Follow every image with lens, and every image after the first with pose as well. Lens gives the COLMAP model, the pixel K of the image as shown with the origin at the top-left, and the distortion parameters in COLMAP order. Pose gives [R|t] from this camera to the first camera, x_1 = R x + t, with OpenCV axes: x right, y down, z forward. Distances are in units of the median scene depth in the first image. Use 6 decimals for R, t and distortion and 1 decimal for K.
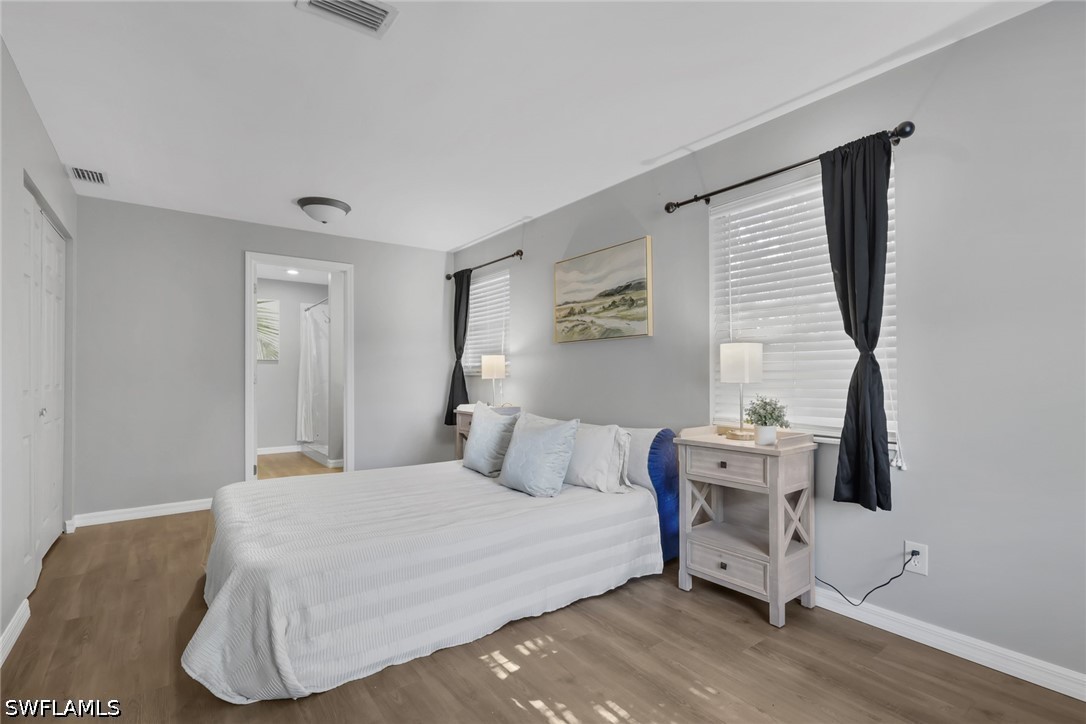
lens RADIAL K [[502.9, 0, 541.4], [0, 502.9, 370.6], [0, 0, 1]] dist [-0.001043, -0.000418]
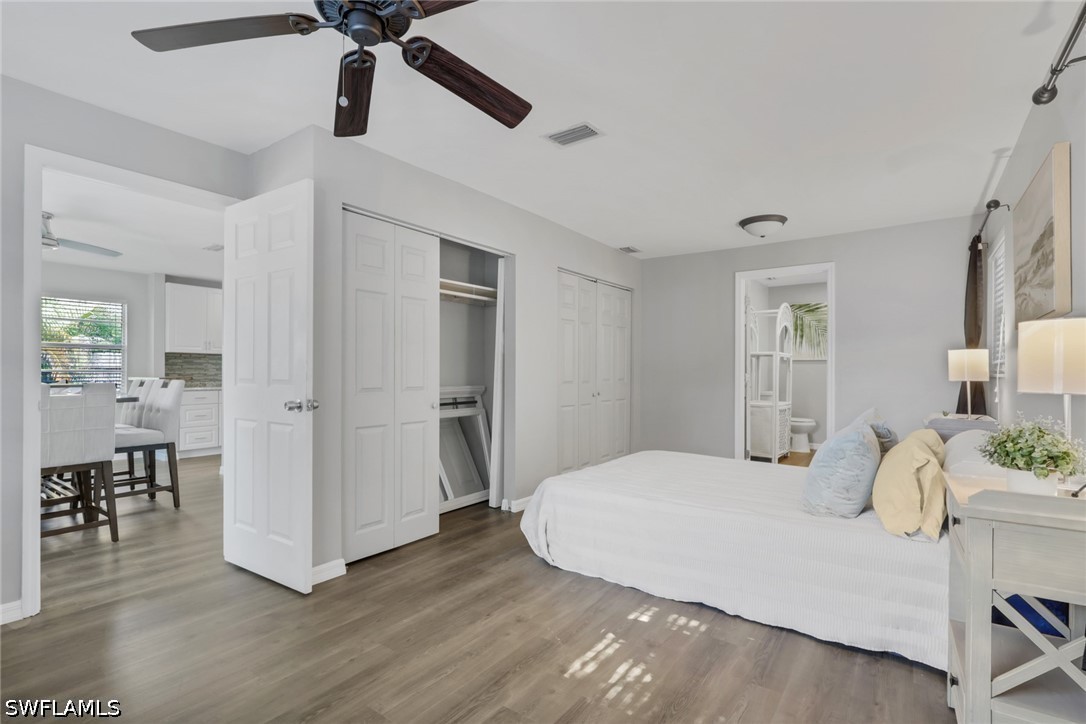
lens RADIAL K [[513.4, 0, 543.3], [0, 513.4, 371.9], [0, 0, 1]] dist [0.001612, 0.000326]
pose [[0.312993, 0.001561, -0.949754, 0.866286], [0.001030, 0.999998, 0.001983, 0.000573], [0.949755, -0.001599, 0.312990, 0.330552]]
